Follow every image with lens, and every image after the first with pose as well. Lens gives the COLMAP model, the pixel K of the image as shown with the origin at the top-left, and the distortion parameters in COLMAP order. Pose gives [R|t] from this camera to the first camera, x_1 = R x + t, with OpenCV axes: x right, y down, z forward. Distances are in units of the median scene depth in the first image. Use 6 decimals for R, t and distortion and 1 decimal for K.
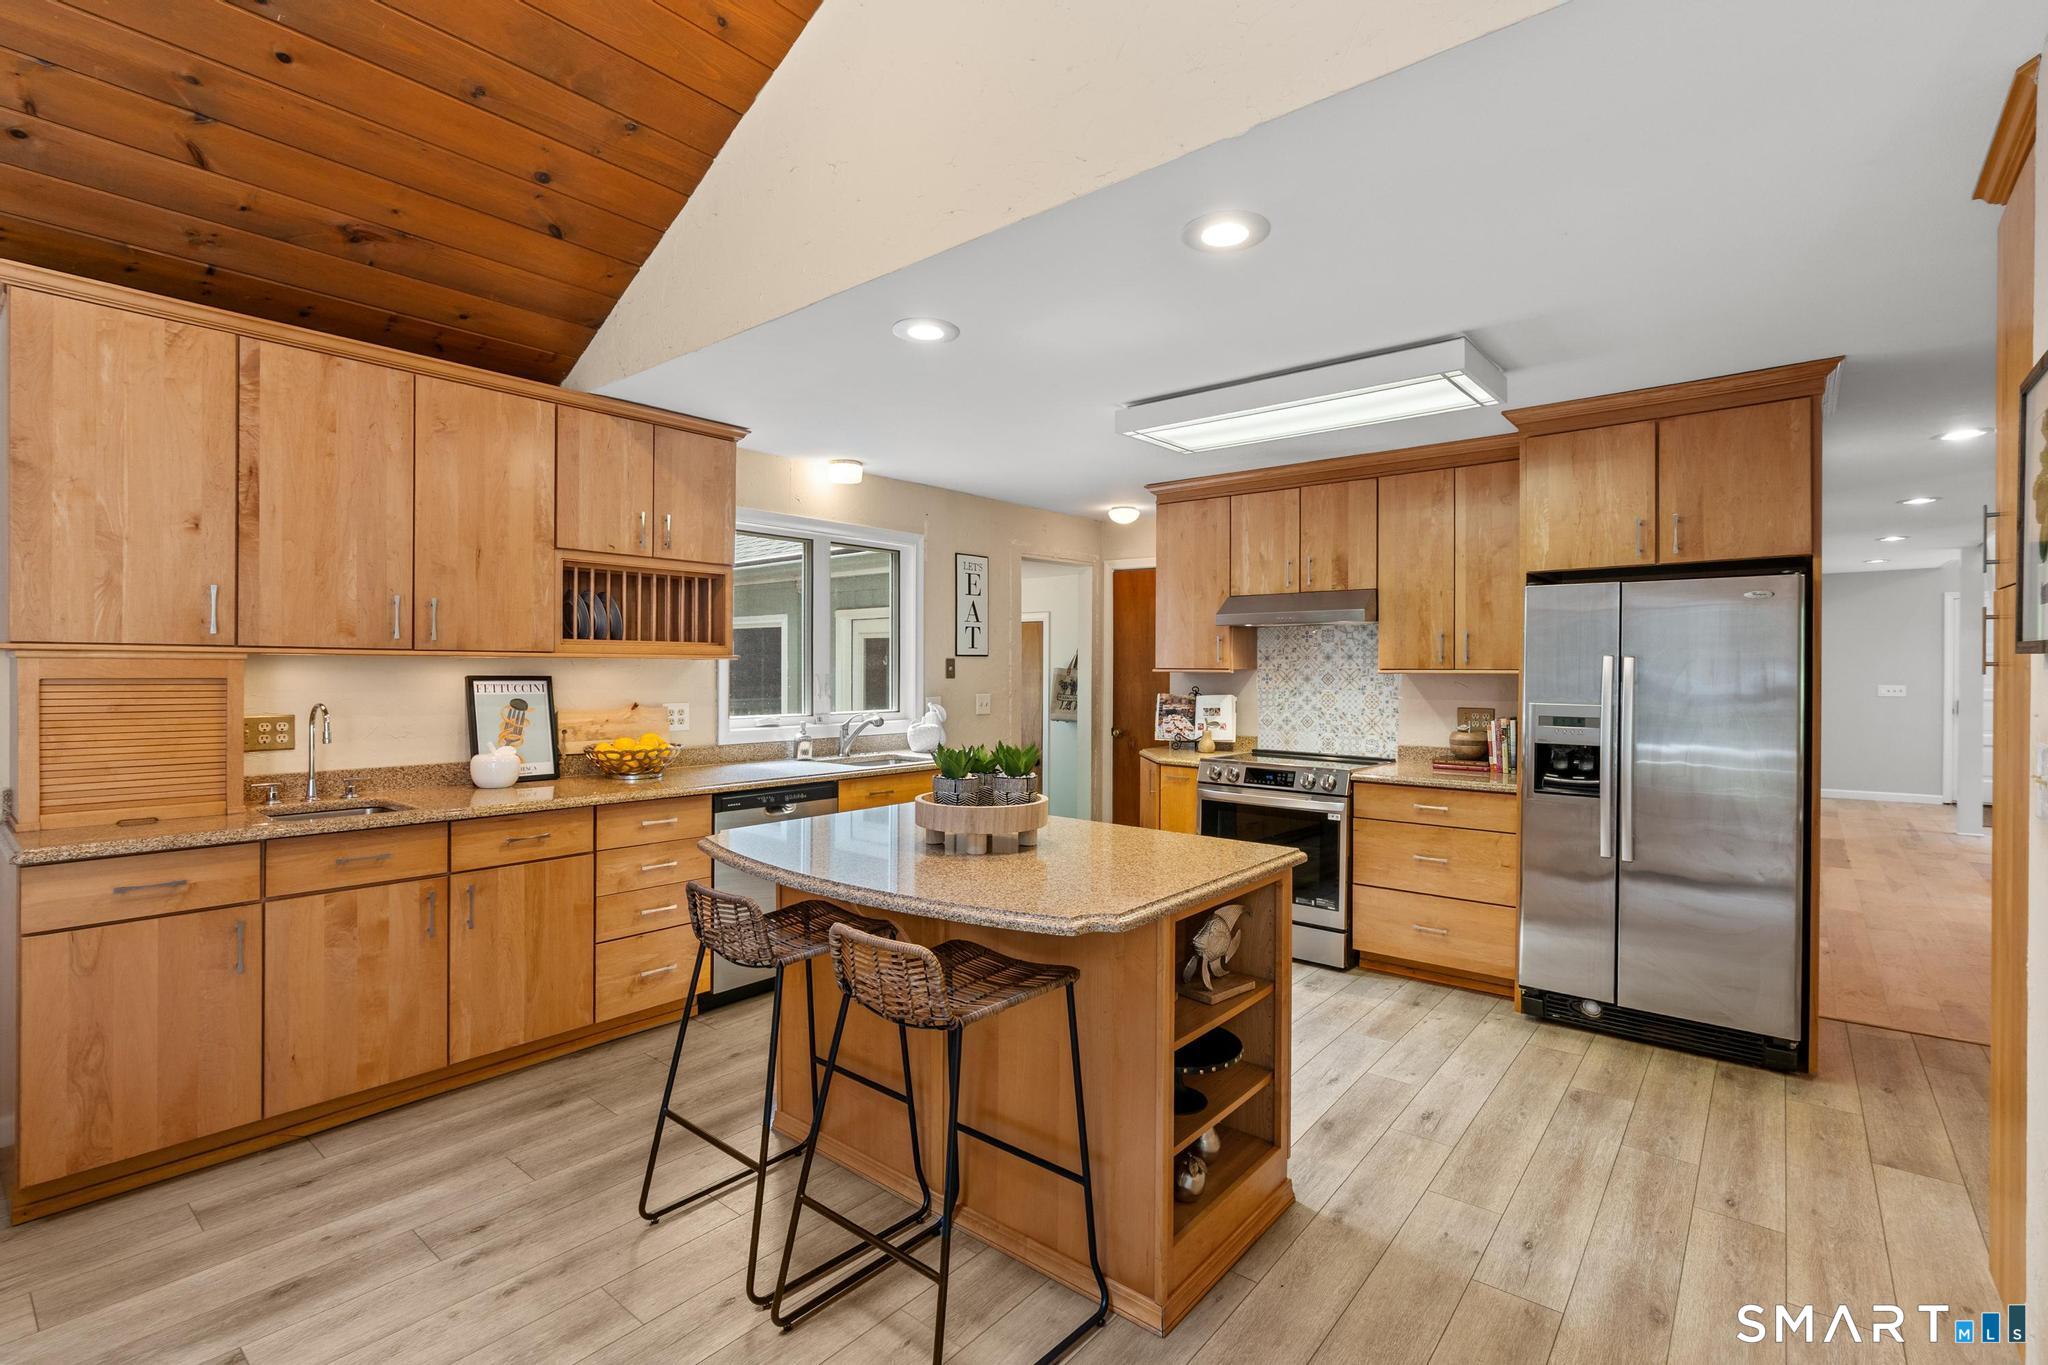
lens RADIAL K [[941.8, 0, 991.2], [0, 941.8, 673.4], [0, 0, 1]] dist [-0.009715, 0.003440]
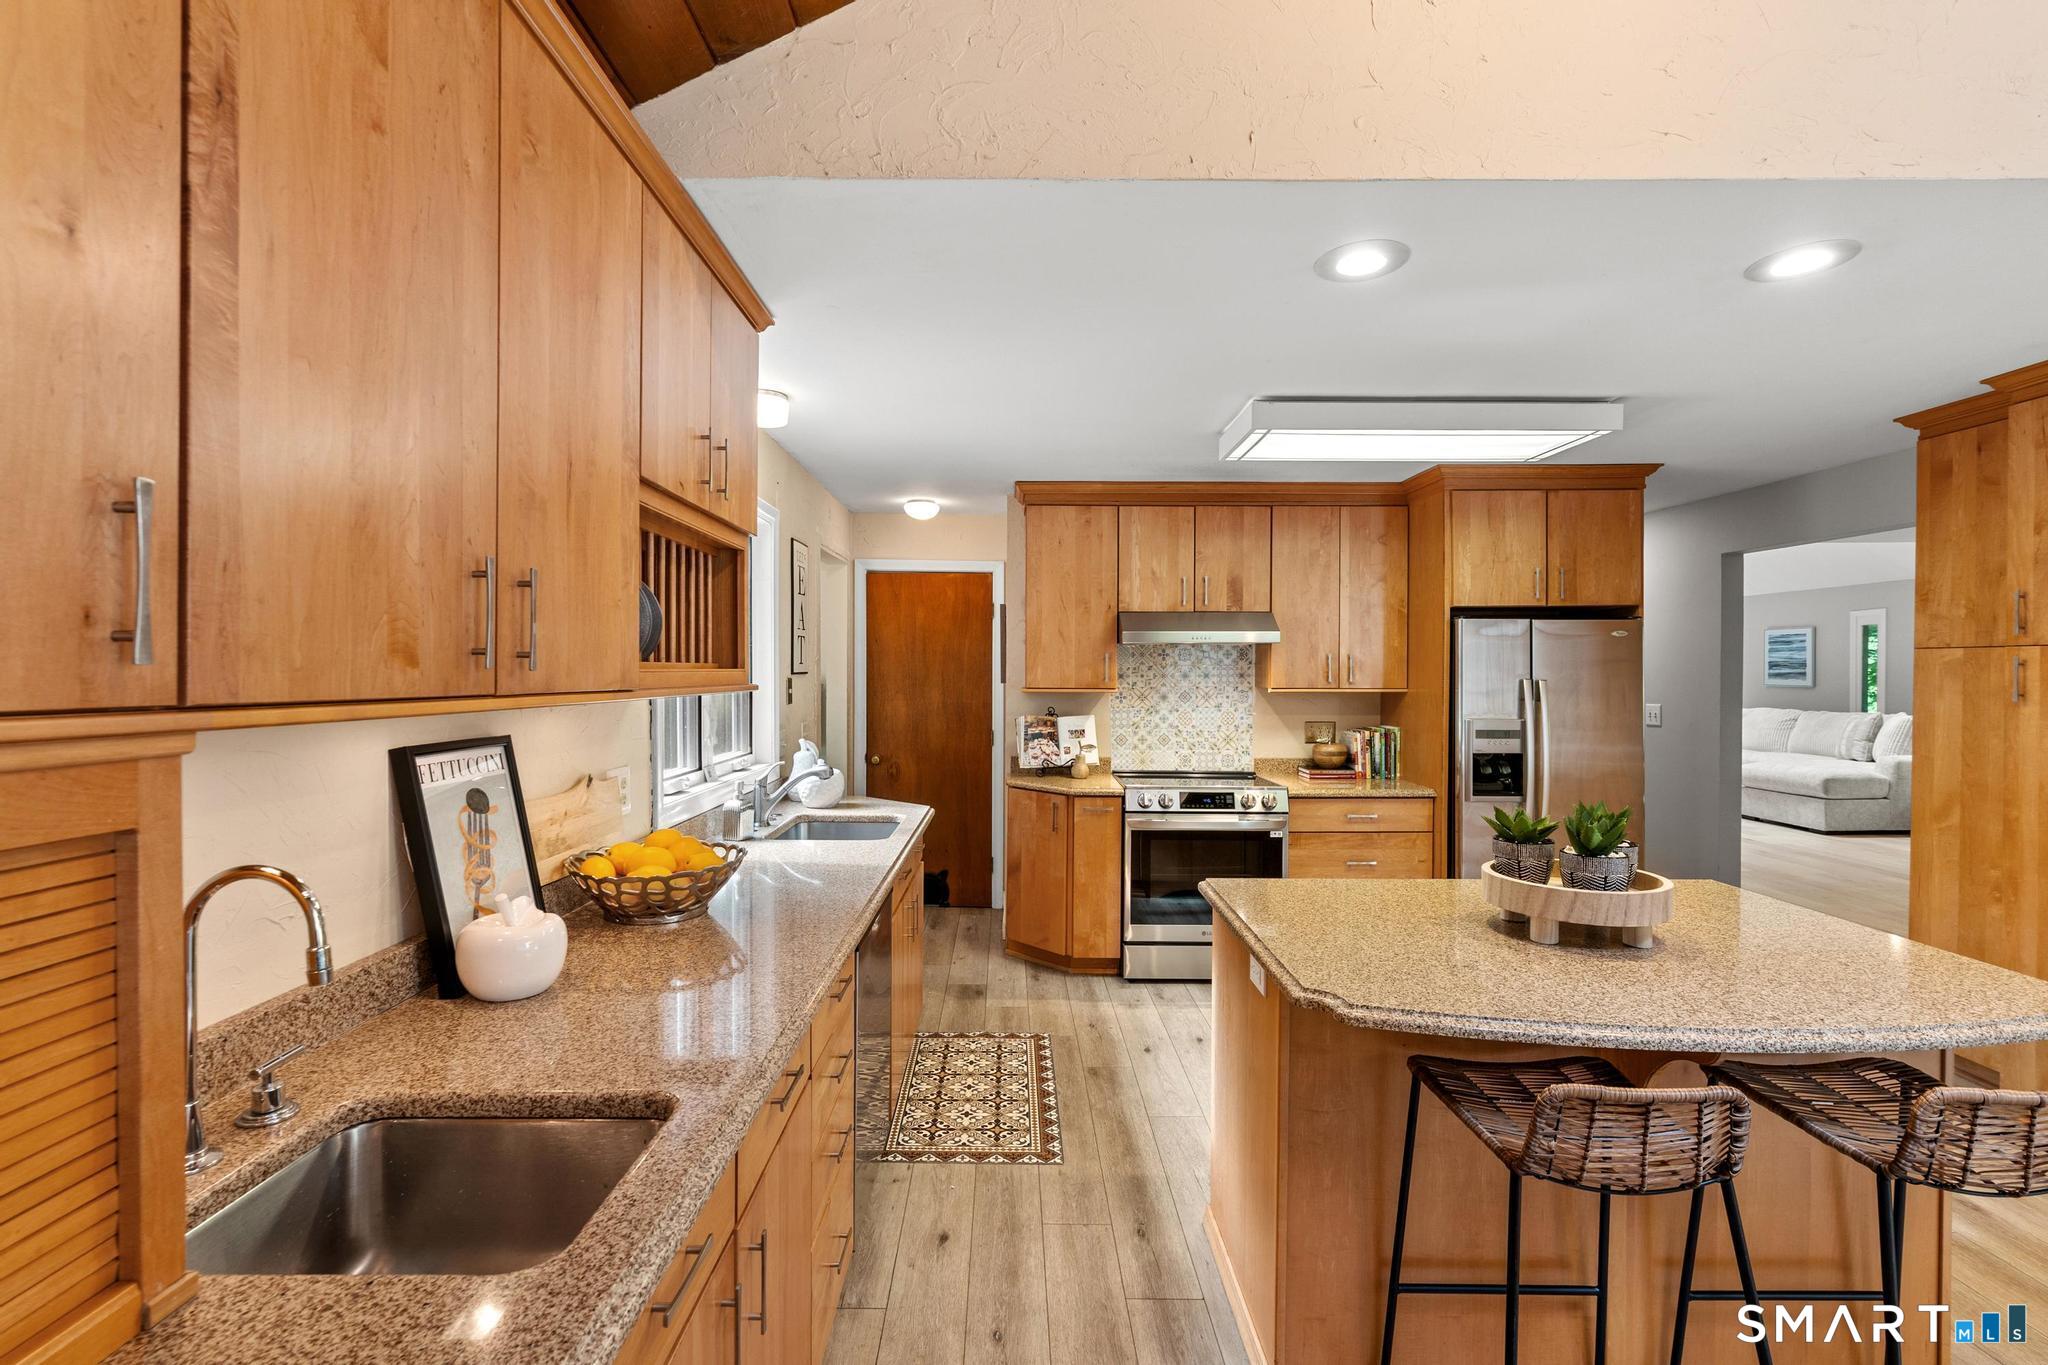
lens RADIAL K [[941.8, 0, 1013.3], [0, 941.8, 680.0], [0, 0, 1]] dist [-0.009715, 0.003440]
pose [[0.758790, -0.009104, 0.651272, -0.502526], [0.005455, 0.999956, 0.007622, -0.023853], [-0.651312, -0.002230, 0.758806, 0.397385]]
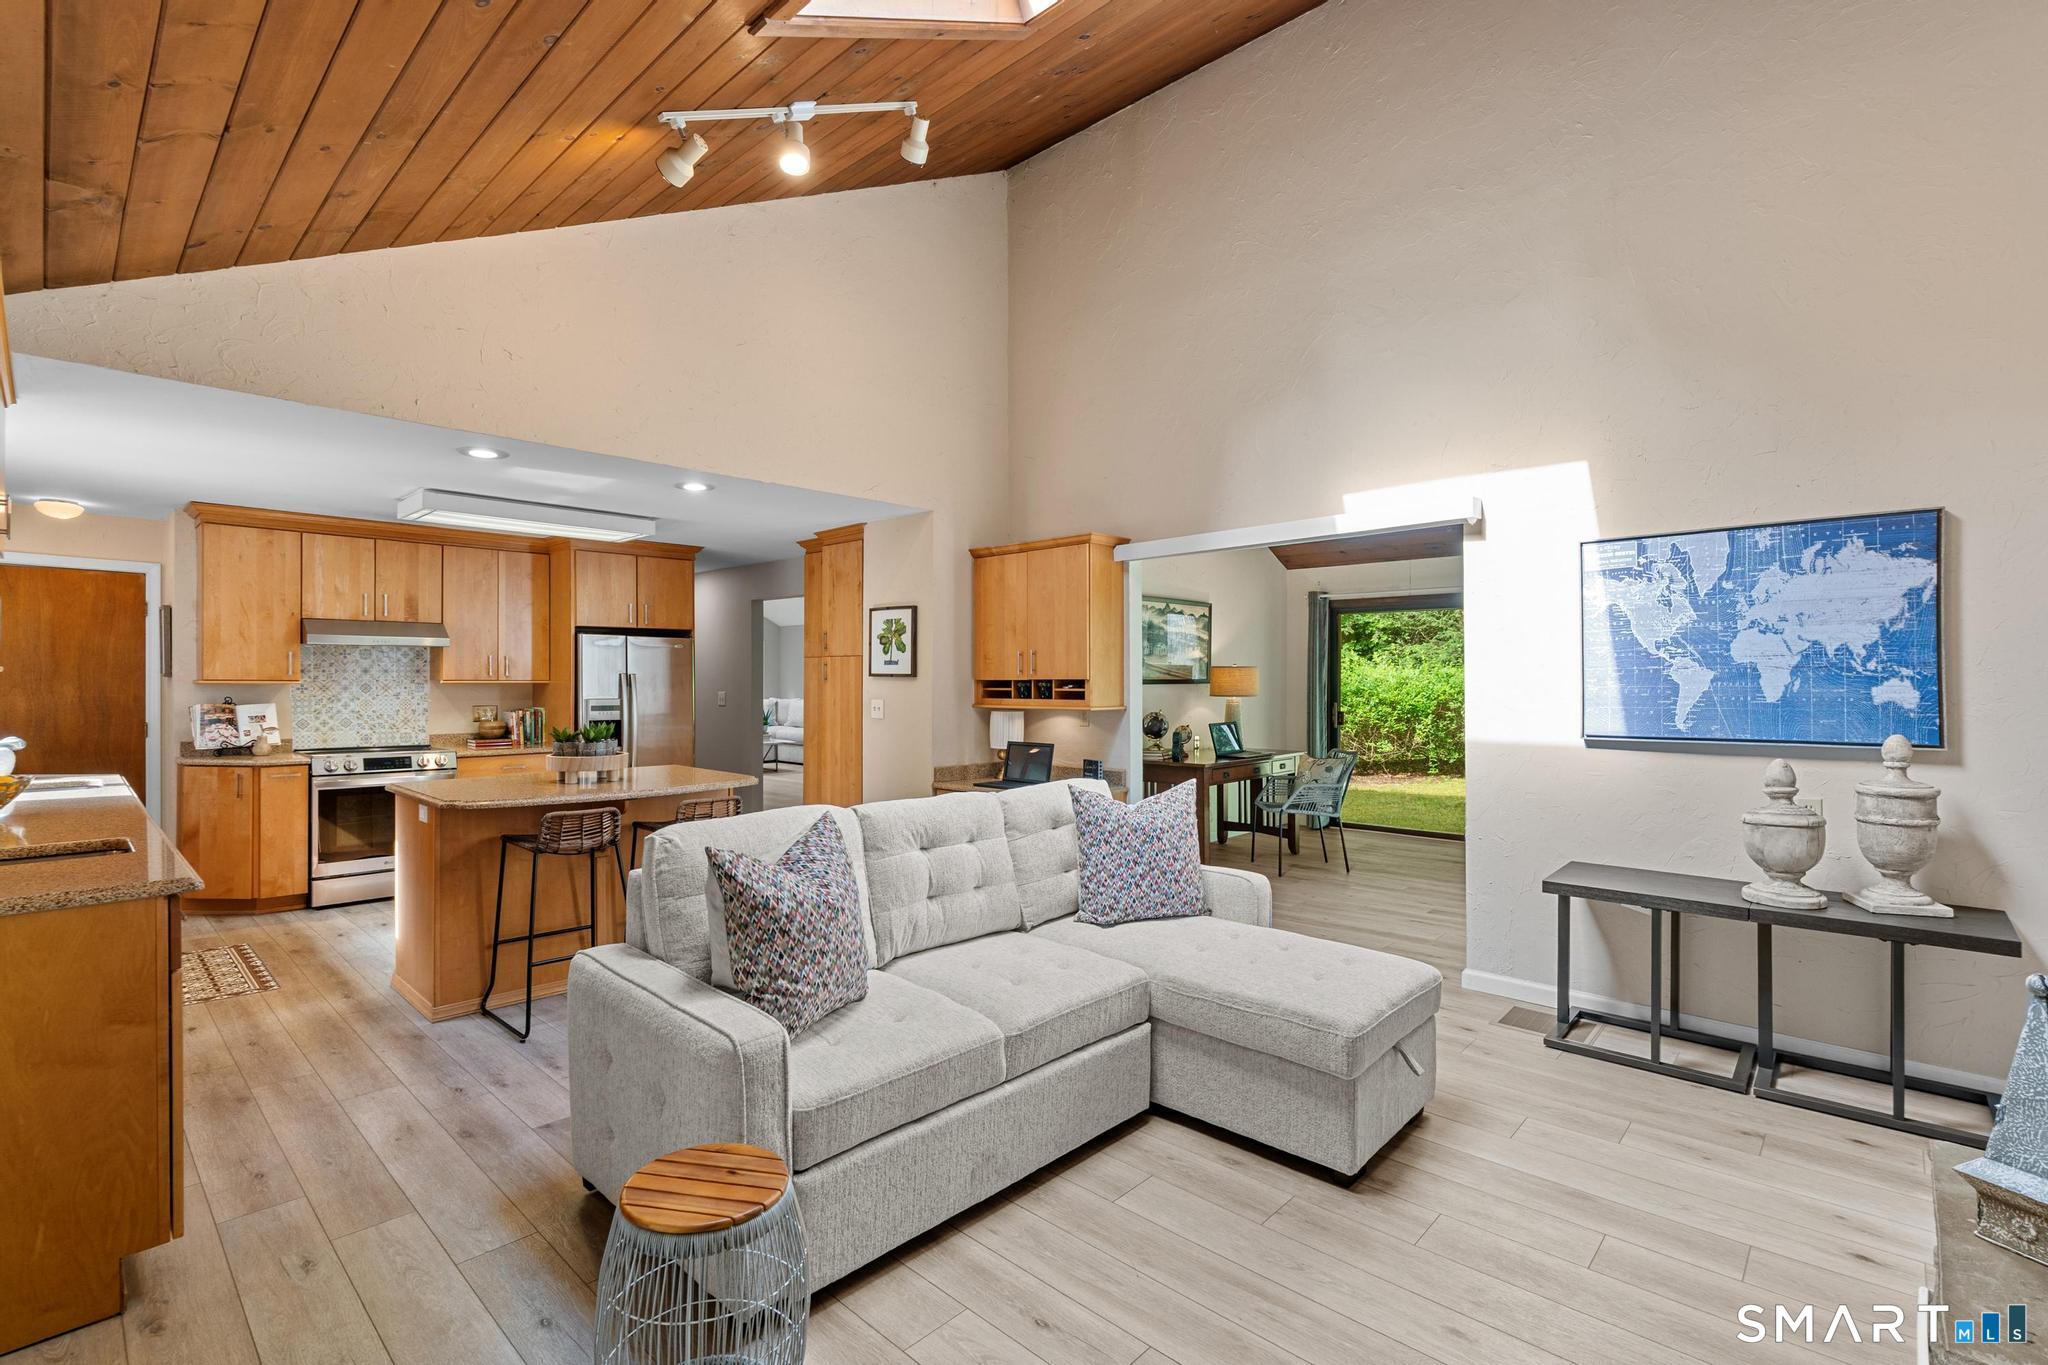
lens RADIAL K [[941.8, 0, 1029.9], [0, 941.8, 685.3], [0, 0, 1]] dist [-0.009715, 0.003440]
pose [[0.051075, -0.009342, 0.998651, -0.976330], [0.004060, 0.999950, 0.009146, -0.006271], [-0.998687, 0.003587, 0.051110, 0.045133]]
